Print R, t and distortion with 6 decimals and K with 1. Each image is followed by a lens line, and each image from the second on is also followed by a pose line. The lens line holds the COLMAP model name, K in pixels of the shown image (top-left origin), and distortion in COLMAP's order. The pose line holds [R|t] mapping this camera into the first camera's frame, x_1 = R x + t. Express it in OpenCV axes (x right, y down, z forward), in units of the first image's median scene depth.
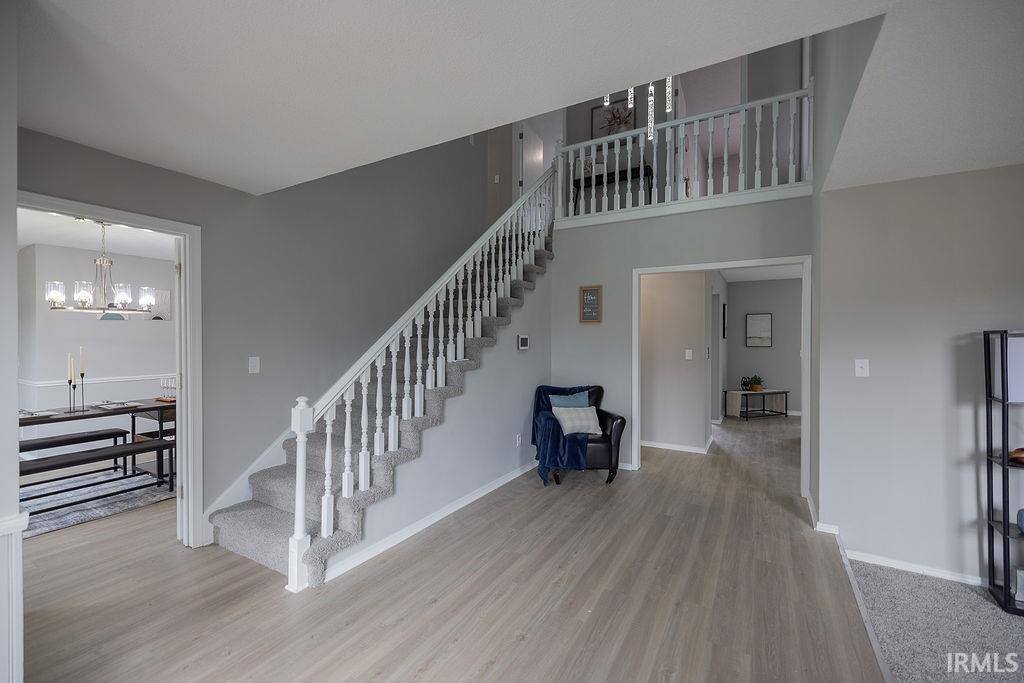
lens RADIAL K [[430.2, 0, 513.1], [0, 430.2, 340.5], [0, 0, 1]] dist [-0.003030, -0.000248]
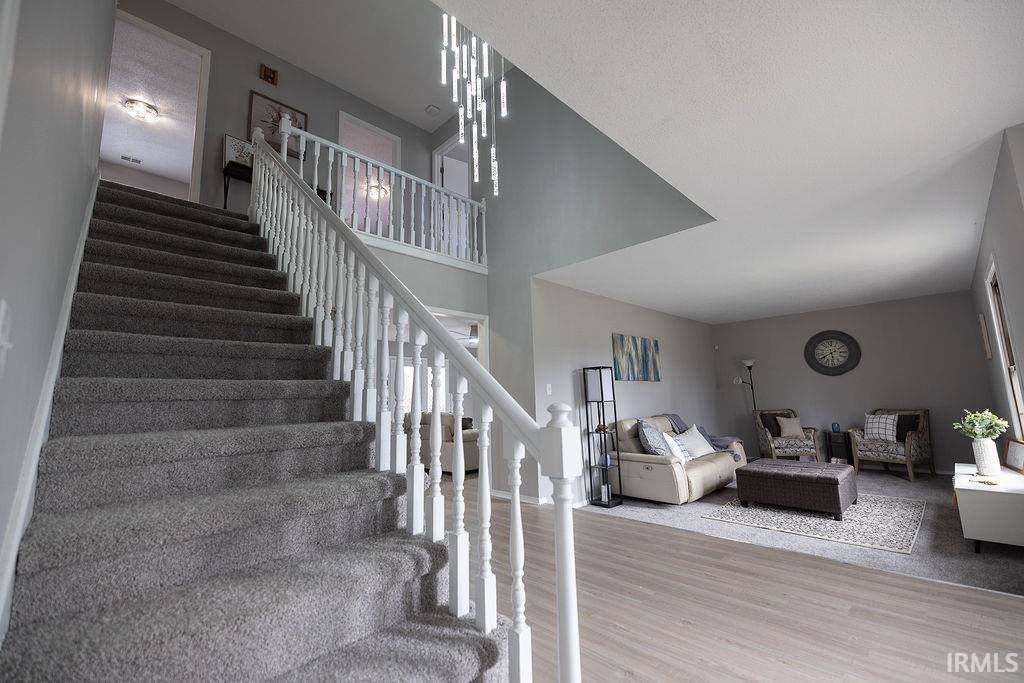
lens RADIAL K [[423.8, 0, 516.8], [0, 423.8, 340.9], [0, 0, 1]] dist [0.002338, 0.000053]
pose [[0.242633, 0.123264, 0.962255, -0.807899], [0.033922, 0.990210, -0.135398, 0.102854], [-0.969525, 0.065493, 0.236076, 0.783171]]
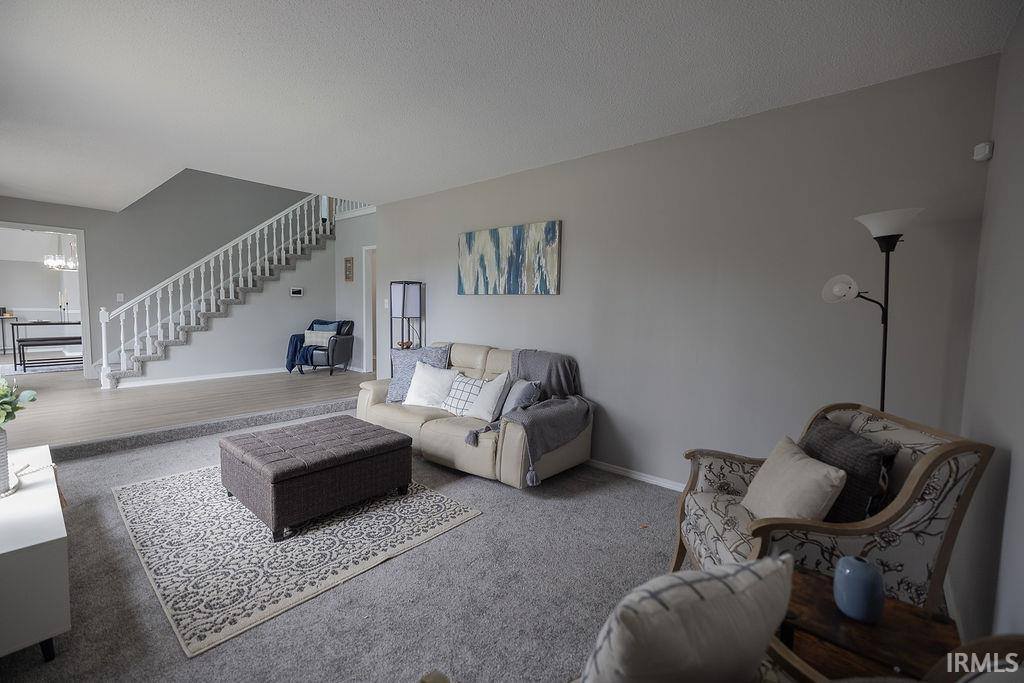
lens RADIAL K [[441.2, 0, 507.8], [0, 441.2, 338.5], [0, 0, 1]] dist [0.012125, -0.000416]
pose [[0.982695, 0.032194, -0.182414, 1.816968], [-0.020095, 0.997497, 0.067795, 0.080550], [0.184140, -0.062956, 0.980882, -0.841188]]
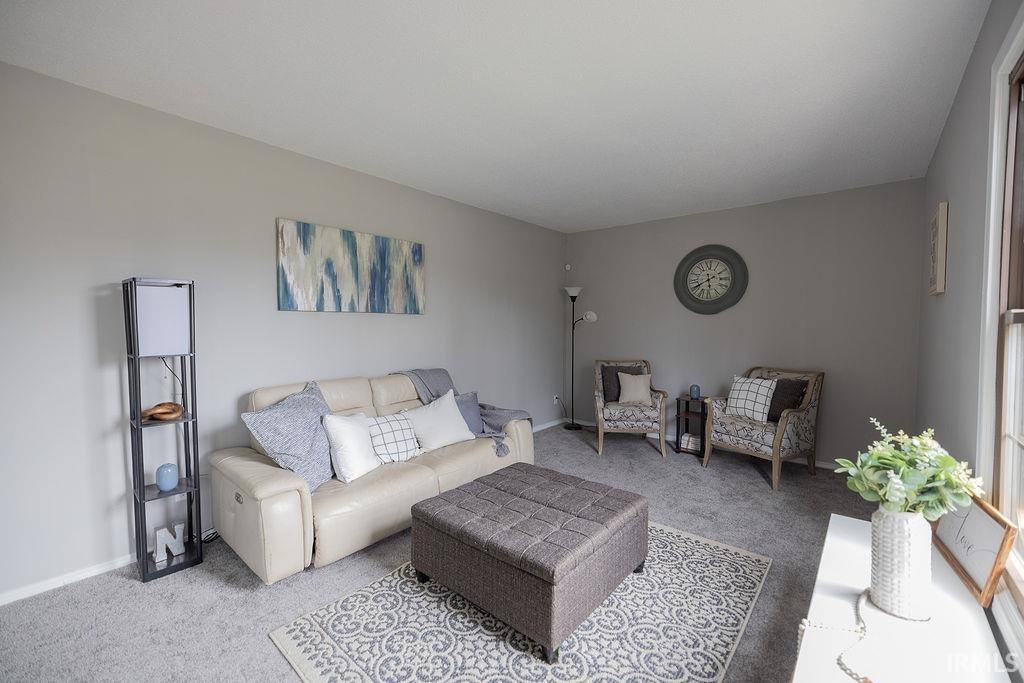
lens RADIAL K [[425.2, 0, 512.4], [0, 425.2, 345.3], [0, 0, 1]] dist [0.000603, 0.000033]
pose [[0.149848, -0.048014, 0.987543, 0.331758], [0.002979, 0.998838, 0.048111, 0.069172], [-0.988705, -0.004267, 0.149817, 0.066735]]
